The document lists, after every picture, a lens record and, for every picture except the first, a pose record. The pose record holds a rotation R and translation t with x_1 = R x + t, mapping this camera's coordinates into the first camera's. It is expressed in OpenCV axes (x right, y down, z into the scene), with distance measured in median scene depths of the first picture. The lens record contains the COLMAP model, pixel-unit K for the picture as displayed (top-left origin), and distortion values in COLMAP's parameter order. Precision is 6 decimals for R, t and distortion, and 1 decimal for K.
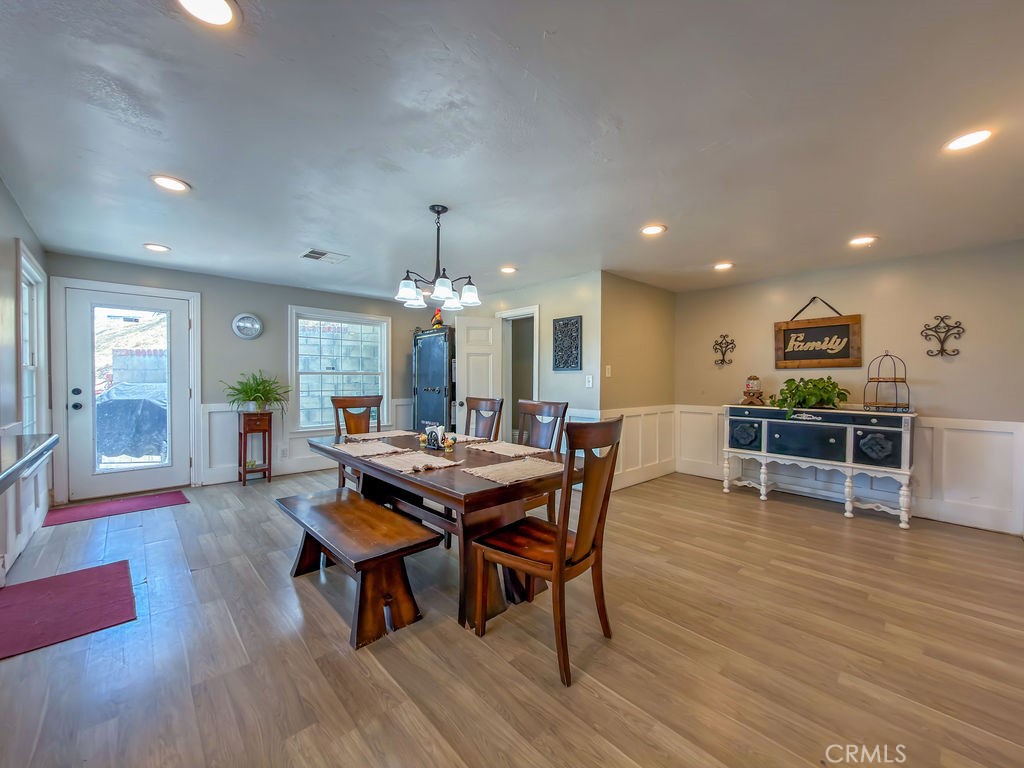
lens RADIAL K [[409.4, 0, 512.1], [0, 409.4, 387.9], [0, 0, 1]] dist [0.000086, -0.000187]
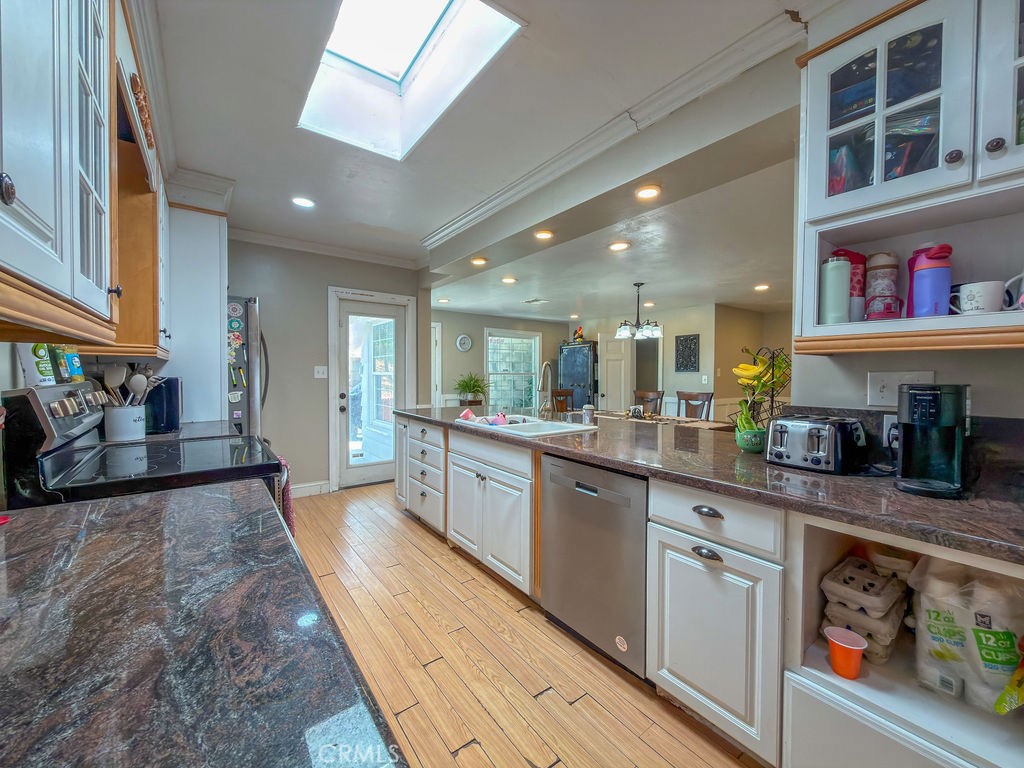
lens RADIAL K [[409.4, 0, 515.1], [0, 409.4, 381.5], [0, 0, 1]] dist [0.000086, -0.000187]
pose [[0.994229, -0.000799, -0.107272, -0.322883], [0.000261, 0.999987, -0.005028, -0.002040], [0.107275, 0.004971, 0.994217, -0.510494]]
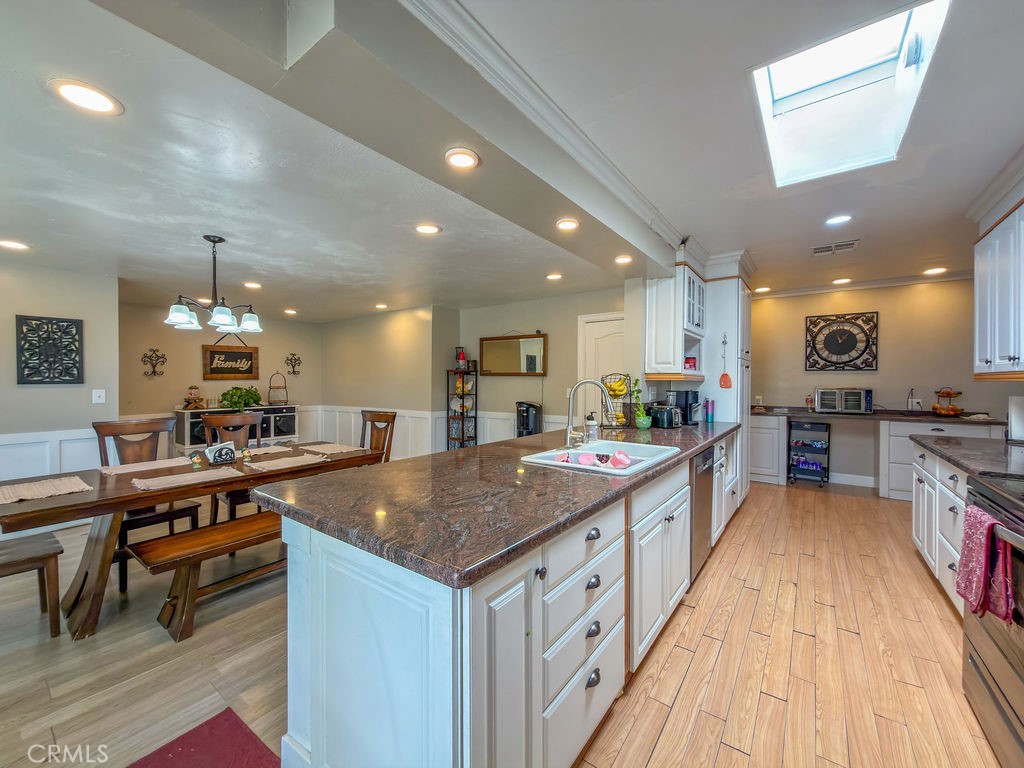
lens RADIAL K [[409.4, 0, 510.4], [0, 409.4, 383.5], [0, 0, 1]] dist [0.000086, -0.000187]
pose [[-0.192169, -0.019416, 0.981170, -0.840034], [0.016604, 0.999597, 0.023032, -0.049790], [-0.981221, 0.020718, -0.191769, 0.291539]]
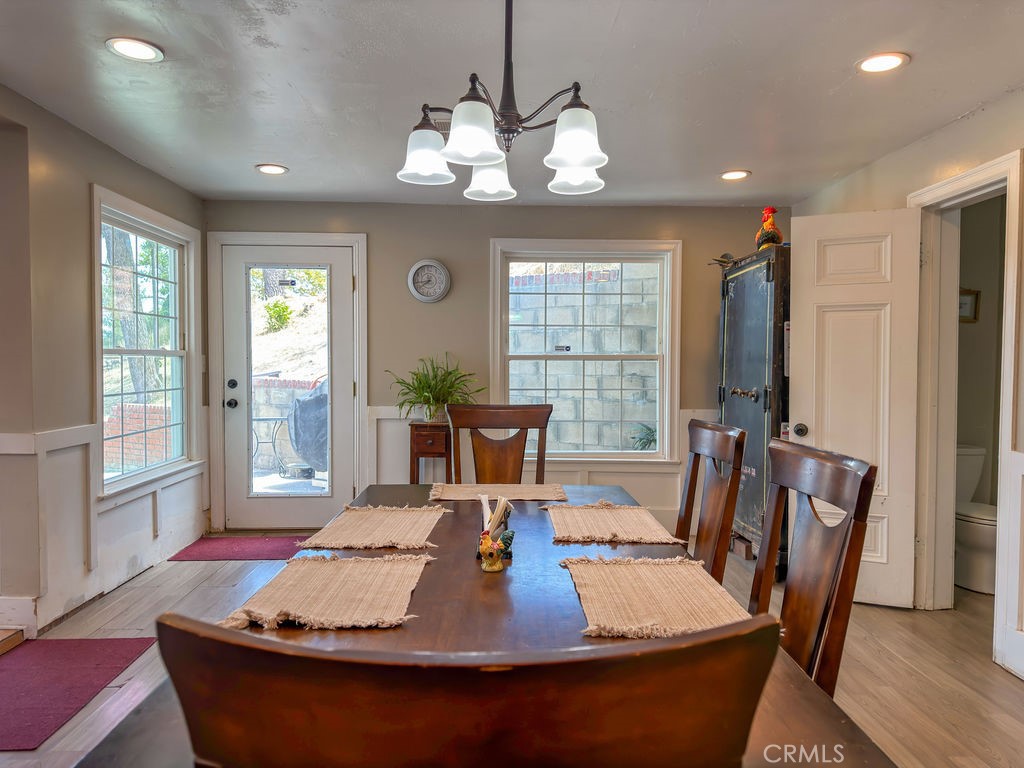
lens RADIAL K [[723.6, 0, 507.3], [0, 723.6, 384.2], [0, 0, 1]] dist [0.059399, -0.059742]
pose [[0.745359, 0.020485, -0.666348, 0.171674], [-0.017687, 0.999784, 0.010952, -0.011877], [0.666428, 0.003623, 0.745560, 0.304184]]
